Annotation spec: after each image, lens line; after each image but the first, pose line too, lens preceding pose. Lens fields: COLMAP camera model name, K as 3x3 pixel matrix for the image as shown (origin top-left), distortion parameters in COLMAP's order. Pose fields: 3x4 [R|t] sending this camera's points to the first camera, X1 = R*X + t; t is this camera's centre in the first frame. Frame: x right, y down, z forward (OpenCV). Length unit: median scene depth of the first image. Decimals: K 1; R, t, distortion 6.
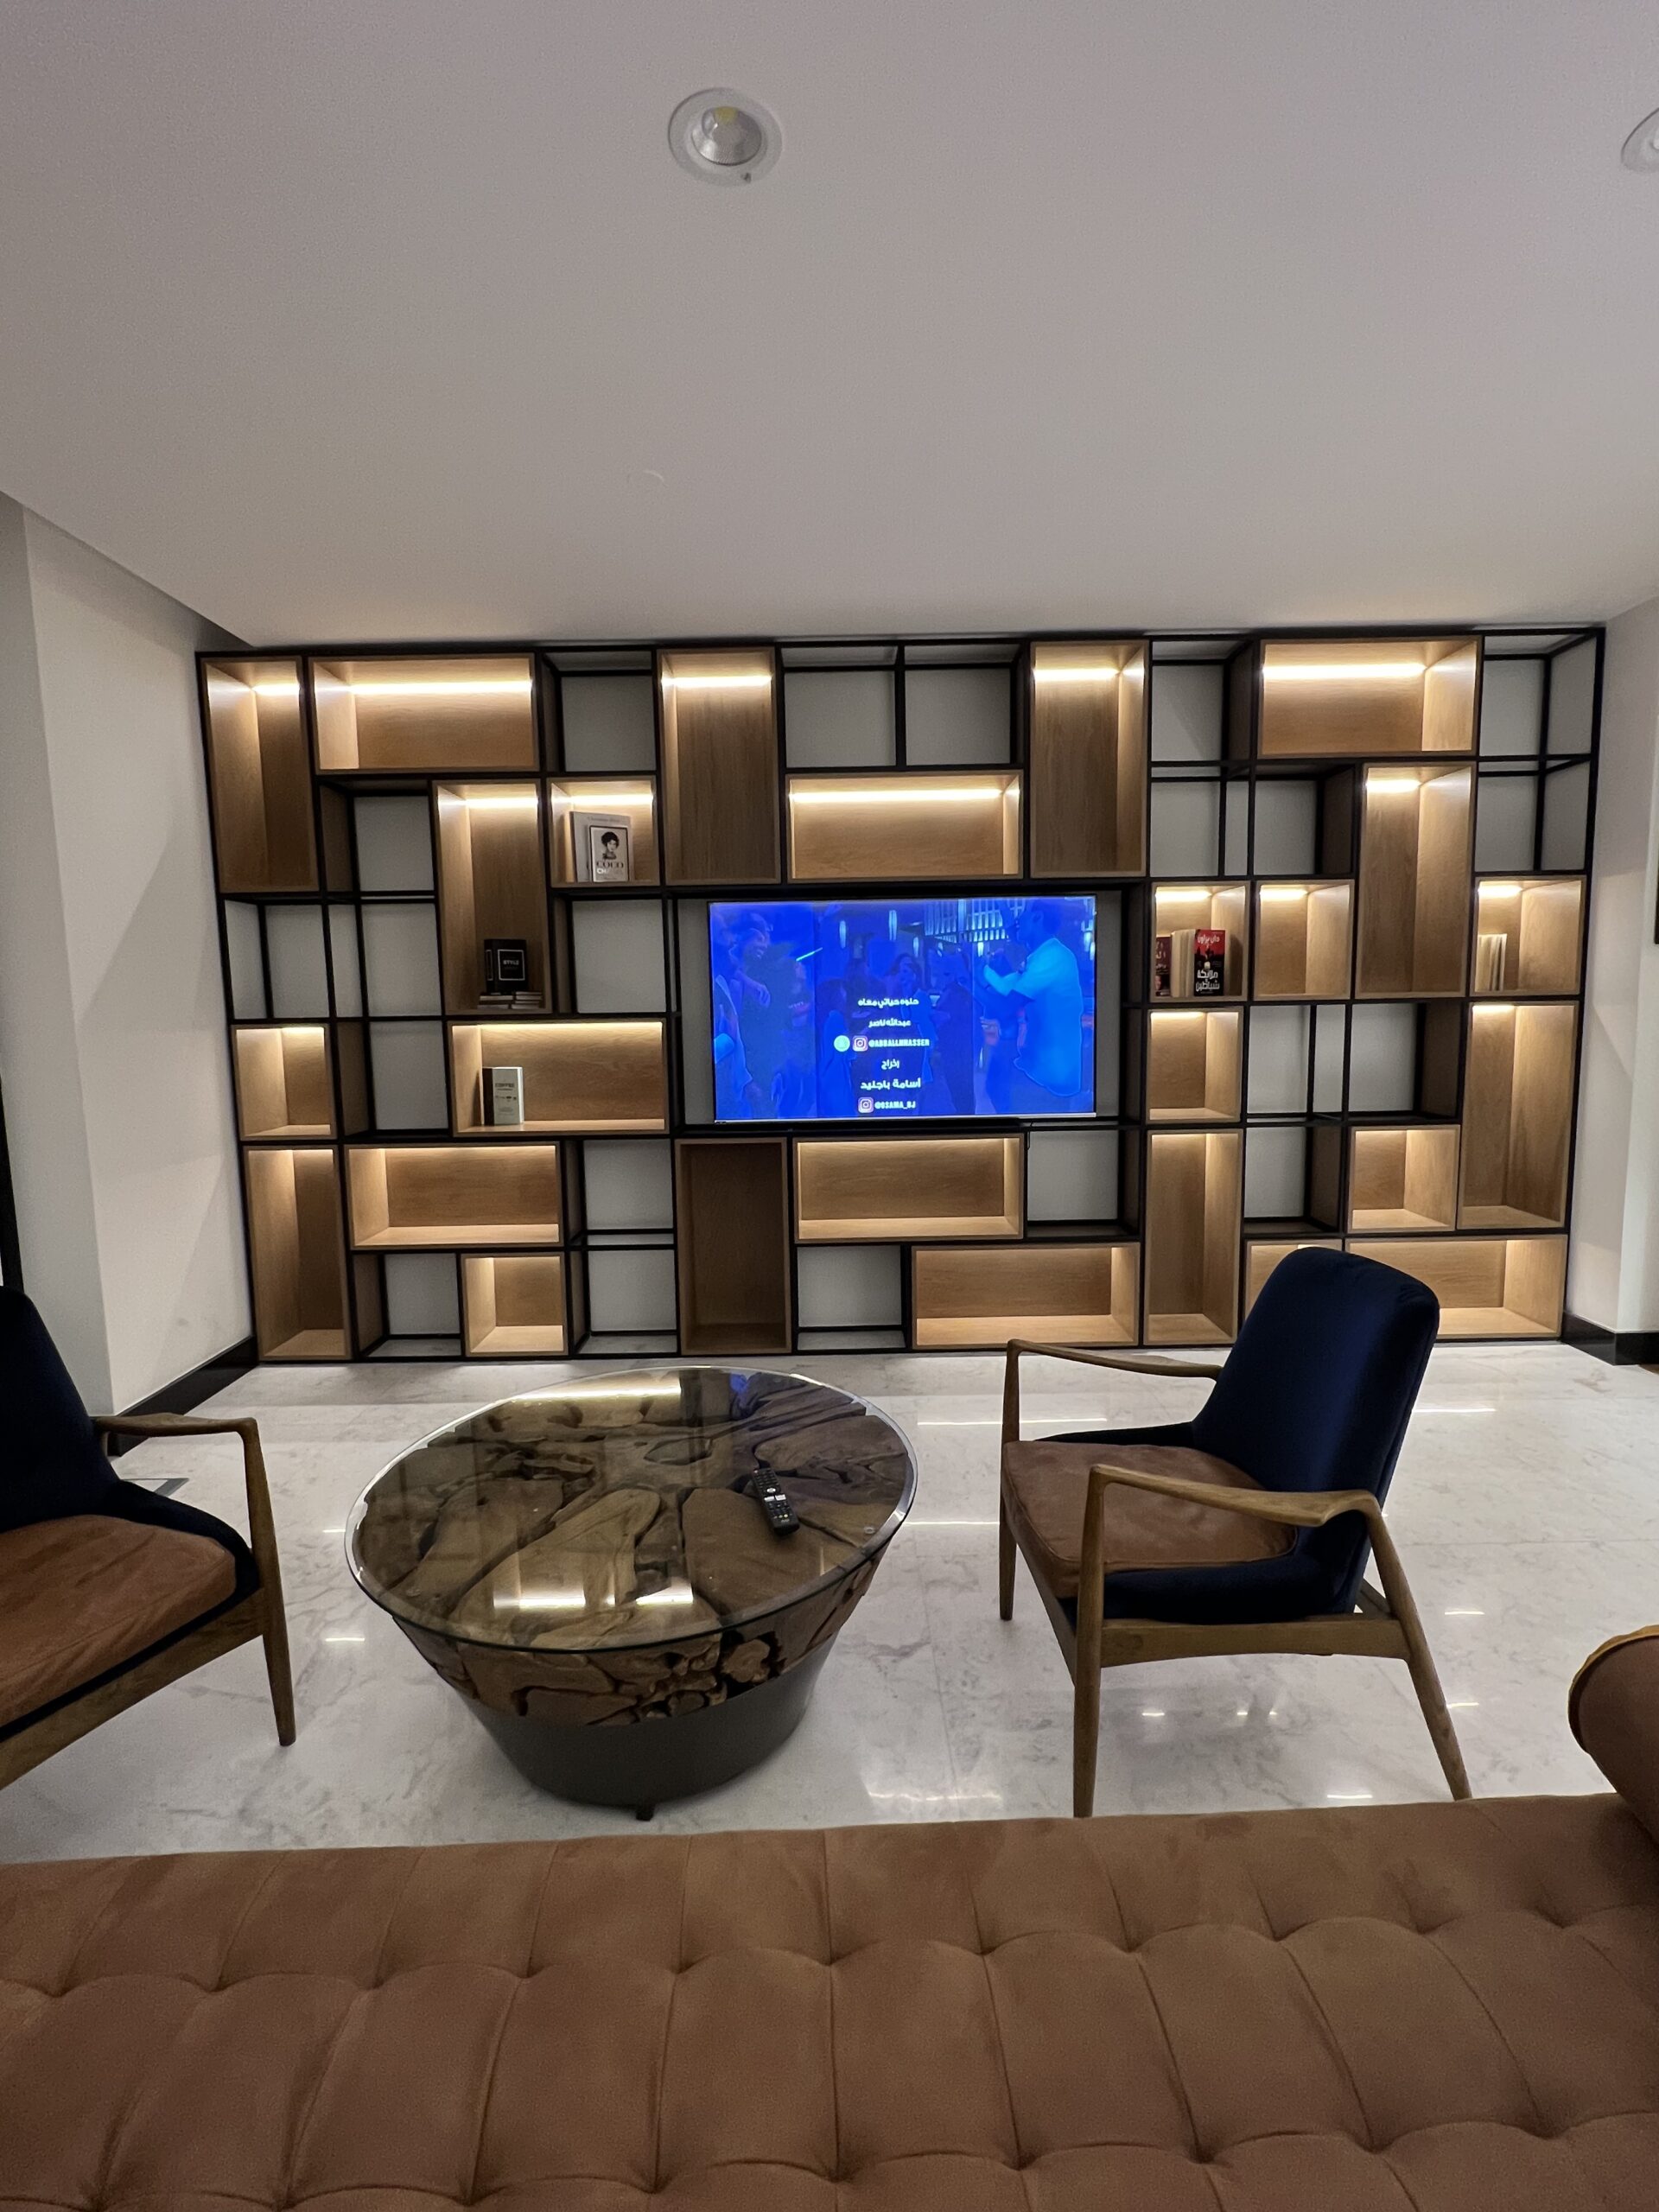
lens RADIAL K [[1015.7, 0, 829.5], [0, 1015.7, 1106.0], [0, 0, 1]] dist [-0.003714, -0.000278]
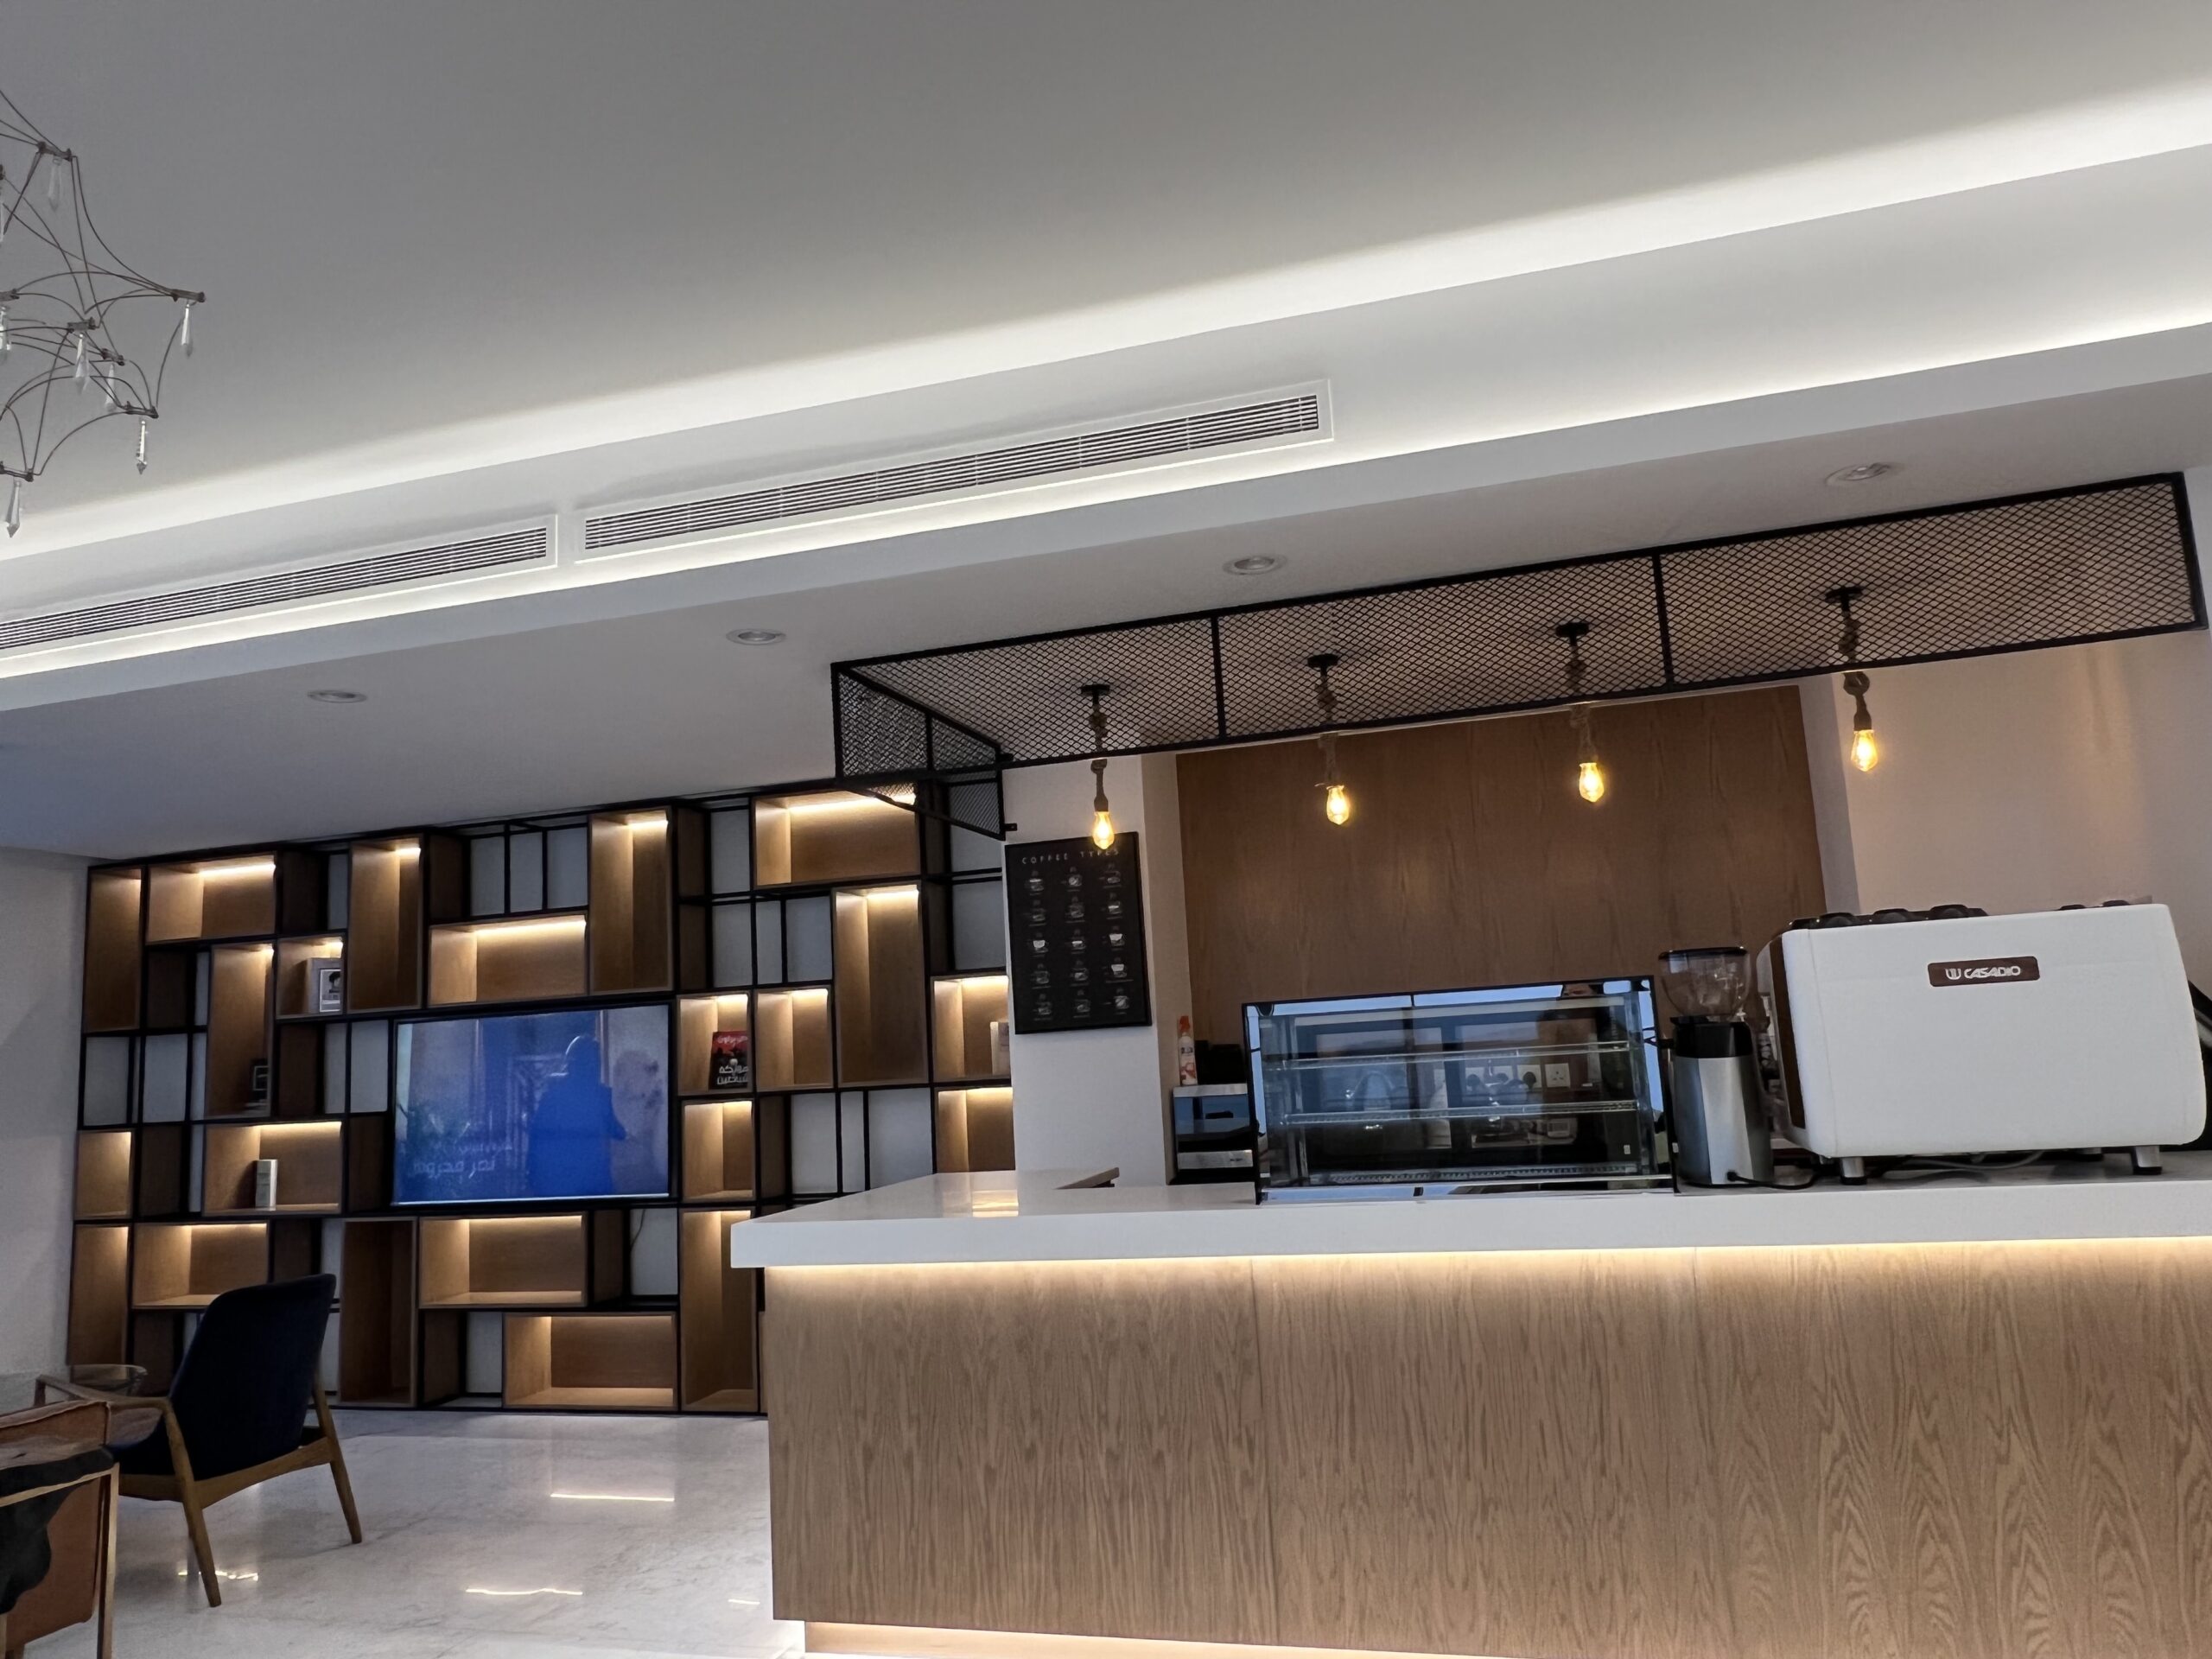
lens RADIAL K [[1468.4, 0, 1106.0], [0, 1468.4, 829.5], [0, 0, 1]] dist [-0.000405, -0.004542]
pose [[0.957100, -0.078231, -0.278996, 1.261043], [0.009487, 0.970807, -0.239673, 0.009940], [0.289601, 0.226745, 0.929902, -0.494312]]
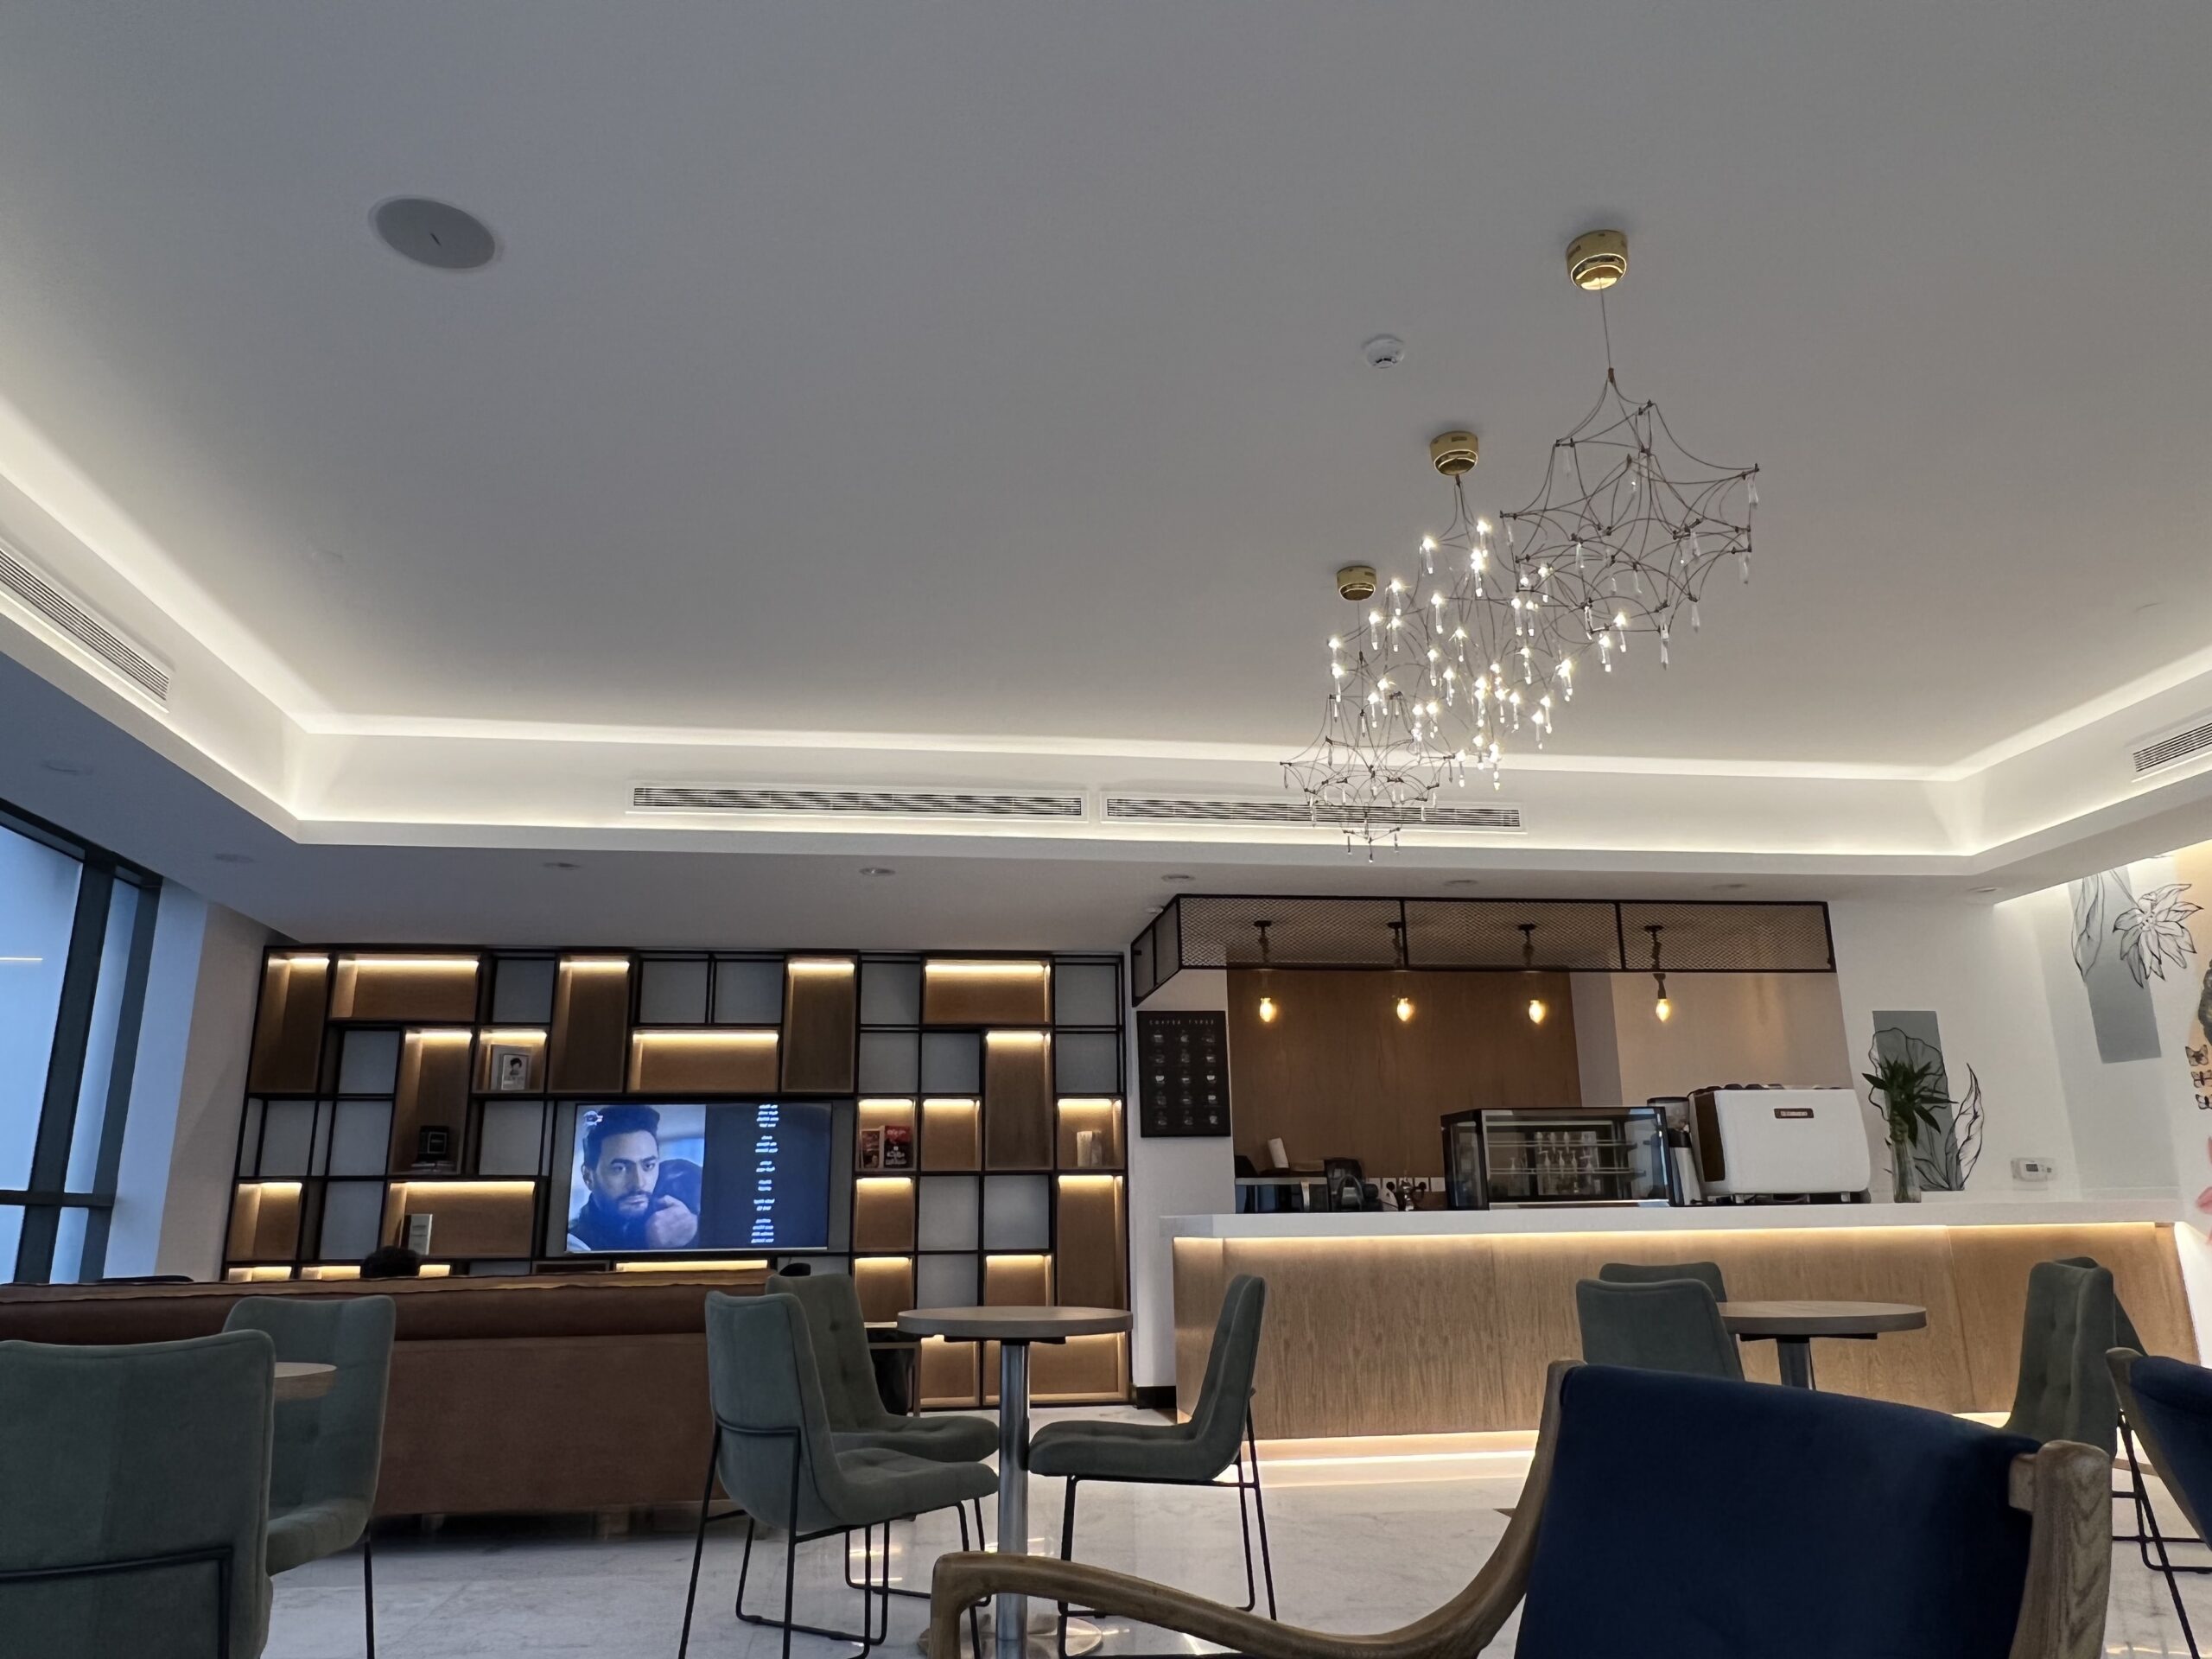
lens RADIAL K [[1472.7, 0, 1106.0], [0, 1472.7, 829.5], [0, 0, 1]] dist [-0.008792, -0.002249]
pose [[0.992356, 0.036305, 0.117951, 0.404688], [0.008165, 0.934343, -0.356282, 0.215388], [-0.123141, 0.354522, 0.926904, -1.333362]]
